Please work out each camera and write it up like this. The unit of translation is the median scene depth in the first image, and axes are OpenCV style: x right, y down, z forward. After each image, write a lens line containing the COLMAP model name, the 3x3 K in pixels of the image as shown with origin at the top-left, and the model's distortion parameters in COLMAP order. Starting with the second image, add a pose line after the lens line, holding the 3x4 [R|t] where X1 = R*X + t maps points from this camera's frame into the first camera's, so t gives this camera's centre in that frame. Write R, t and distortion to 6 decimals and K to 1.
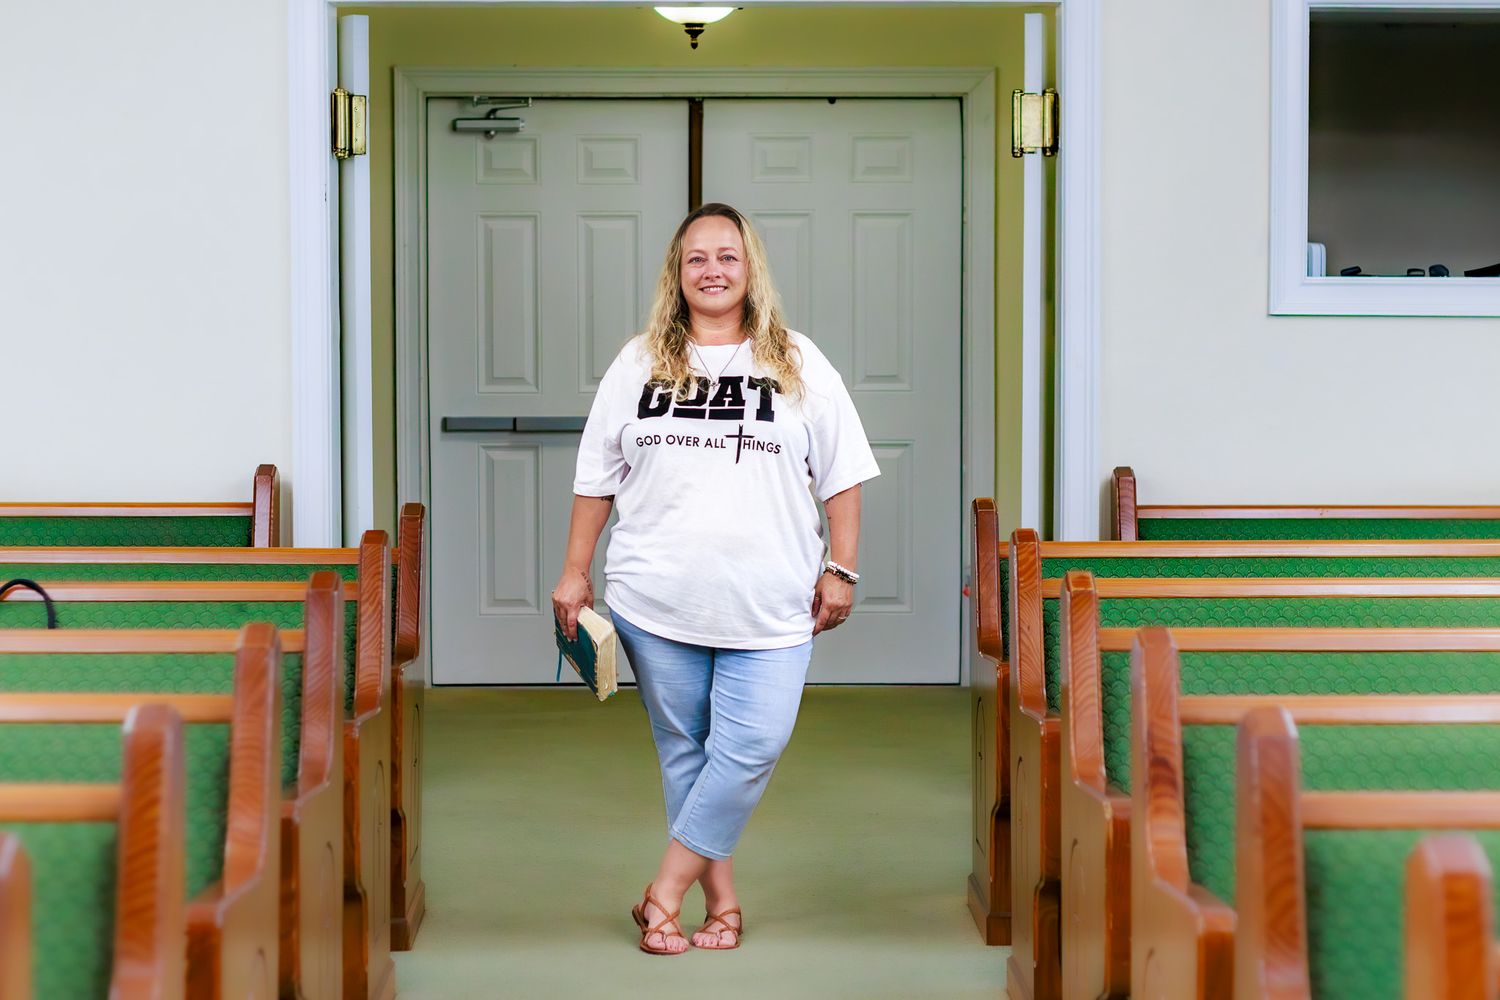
lens RADIAL K [[3550.9, 0, 751.1], [0, 3550.9, 497.2], [0, 0, 1]] dist [0.014499, 0.385071]
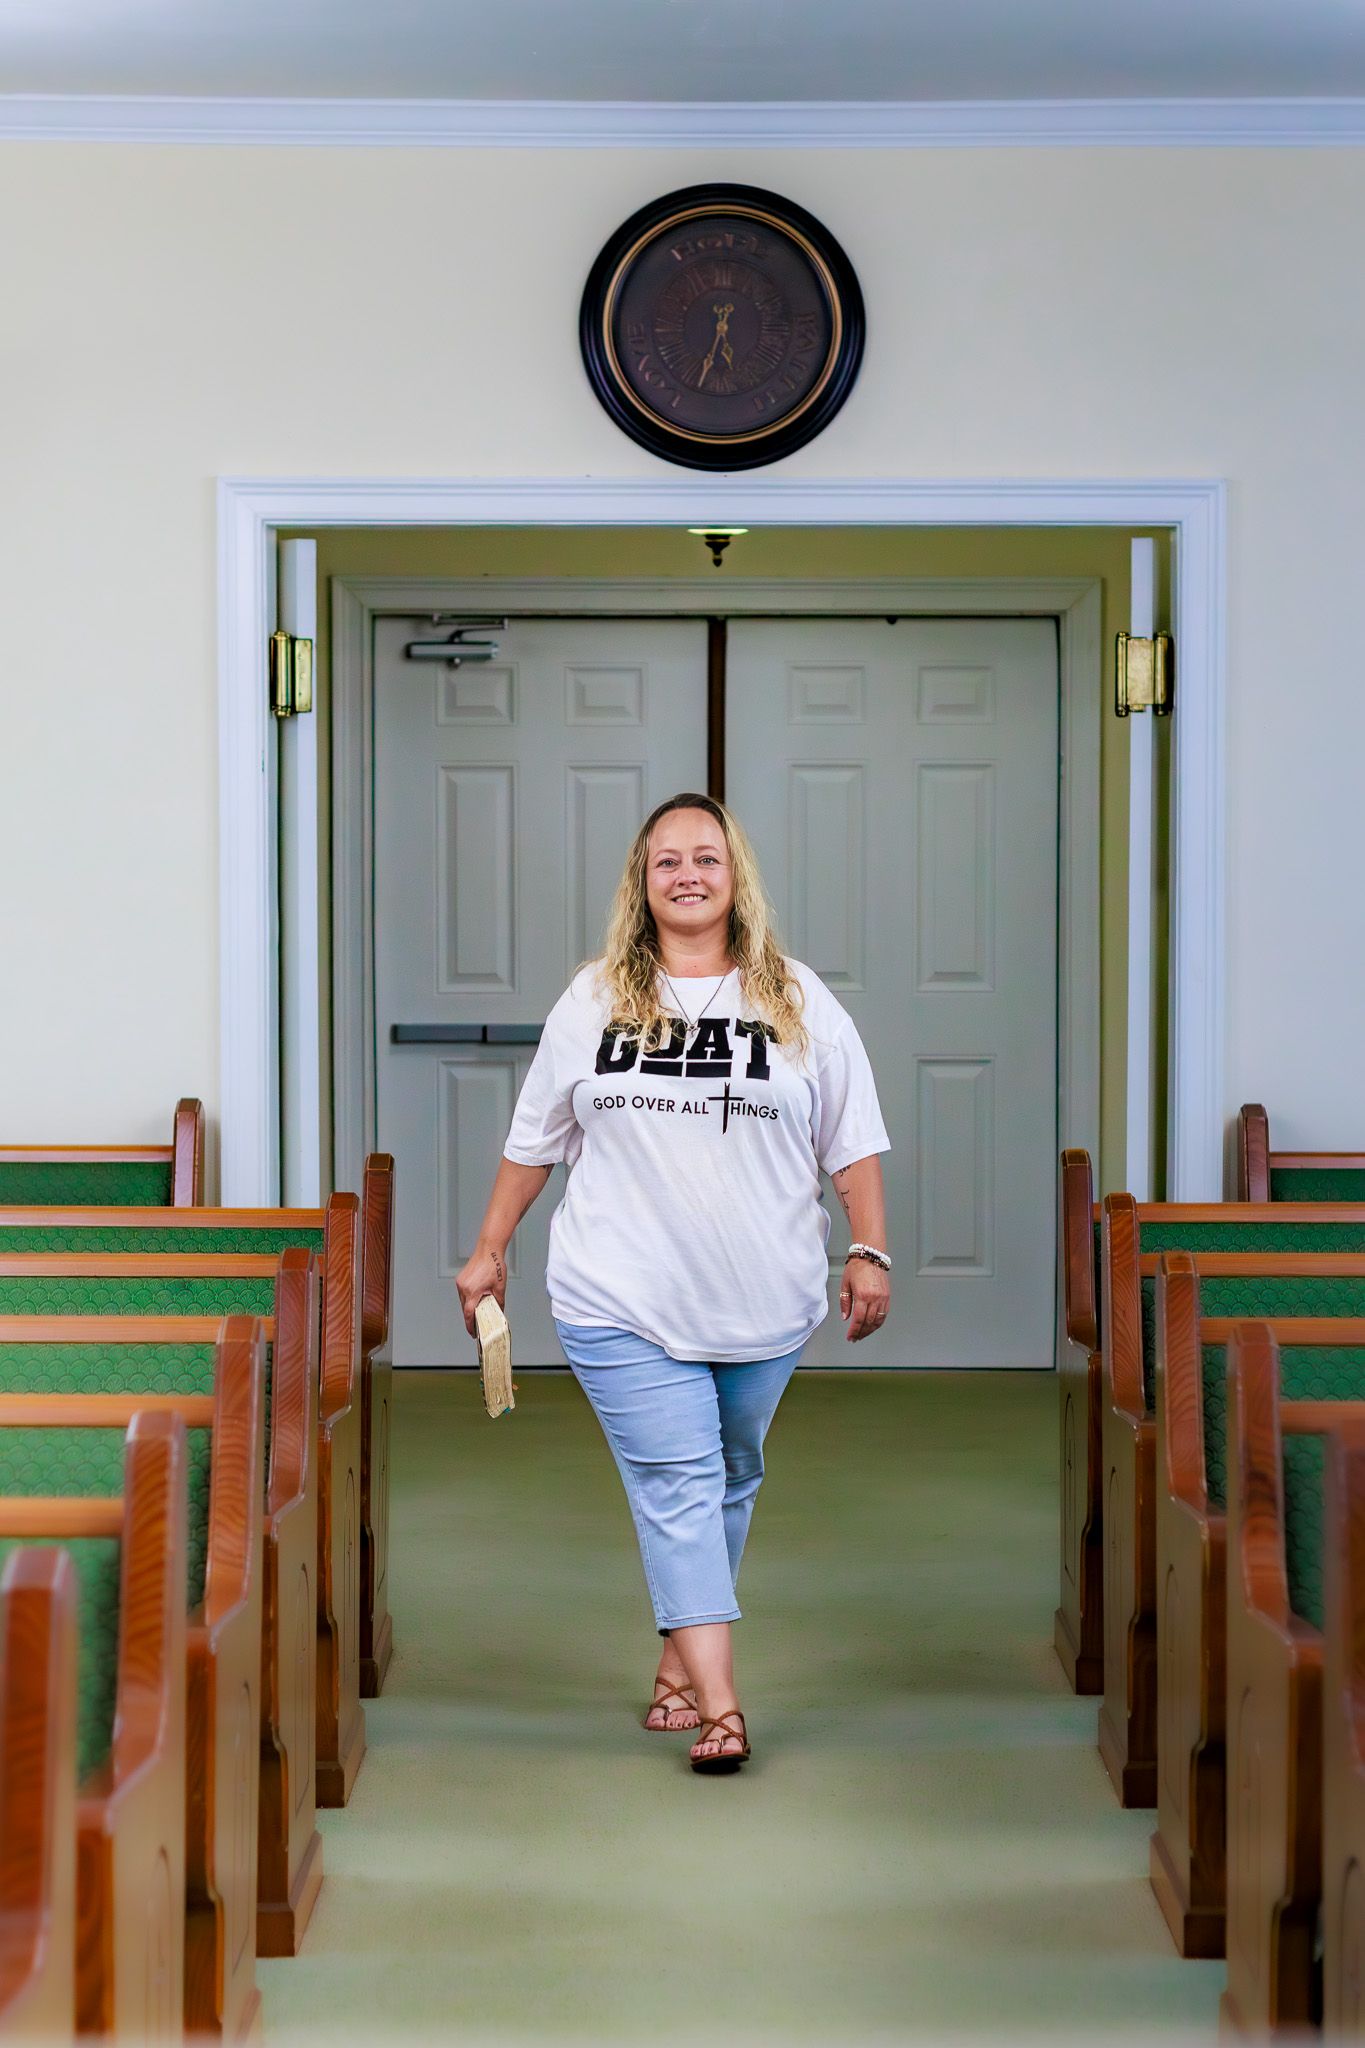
lens RADIAL K [[4848.1, 0, 680.2], [0, 4848.1, 1022.8], [0, 0, 1]] dist [0.014499, 0.385071]
pose [[0.999775, 0.002180, -0.021097, -0.001731], [-0.002528, 0.999861, -0.016487, -0.009101], [0.021058, 0.016536, 0.999641, -0.106762]]
